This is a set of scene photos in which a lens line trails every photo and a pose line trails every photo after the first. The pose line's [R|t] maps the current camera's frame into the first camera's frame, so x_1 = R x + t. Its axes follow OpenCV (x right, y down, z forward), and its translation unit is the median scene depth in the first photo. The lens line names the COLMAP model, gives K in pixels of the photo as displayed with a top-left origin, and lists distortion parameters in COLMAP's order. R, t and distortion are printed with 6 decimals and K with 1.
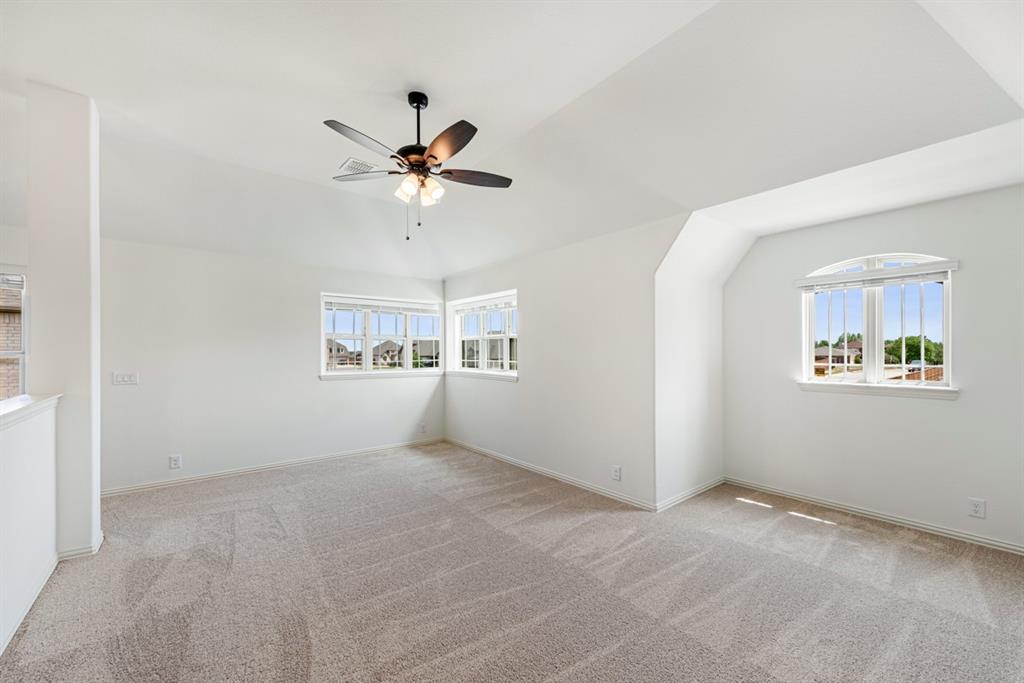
lens RADIAL K [[407.1, 0, 514.0], [0, 407.1, 346.3], [0, 0, 1]] dist [0.011796, -0.003145]
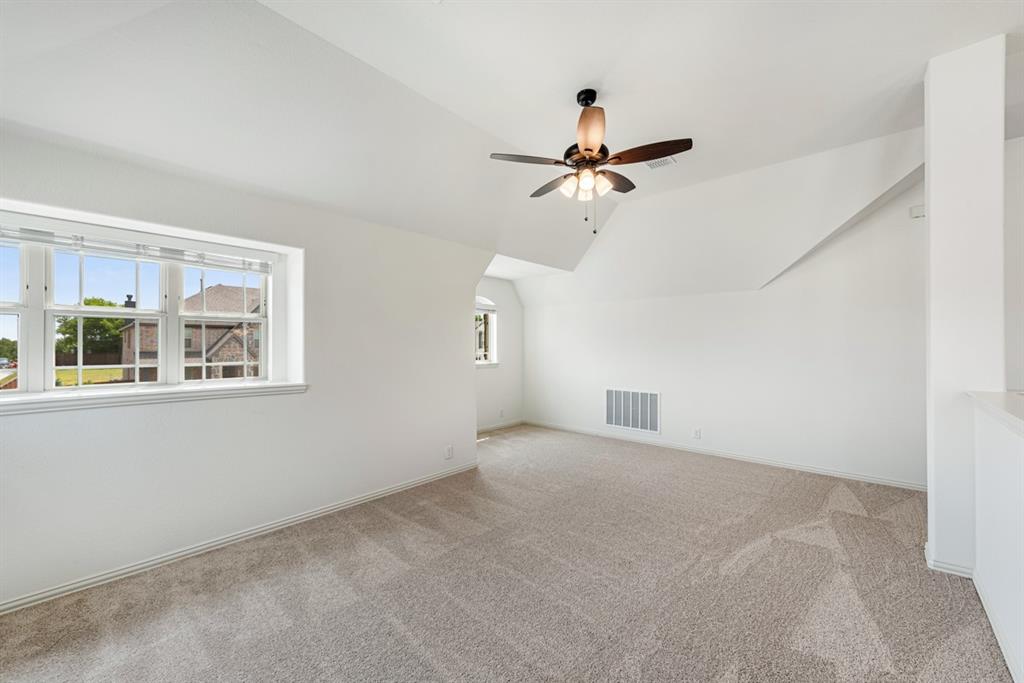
lens RADIAL K [[407.1, 0, 513.8], [0, 407.1, 345.4], [0, 0, 1]] dist [0.011796, -0.003145]
pose [[-0.172010, 0.009384, 0.985050, -0.677856], [-0.001367, 0.999951, -0.009765, 0.017663], [-0.985094, -0.003026, -0.171989, 0.766139]]
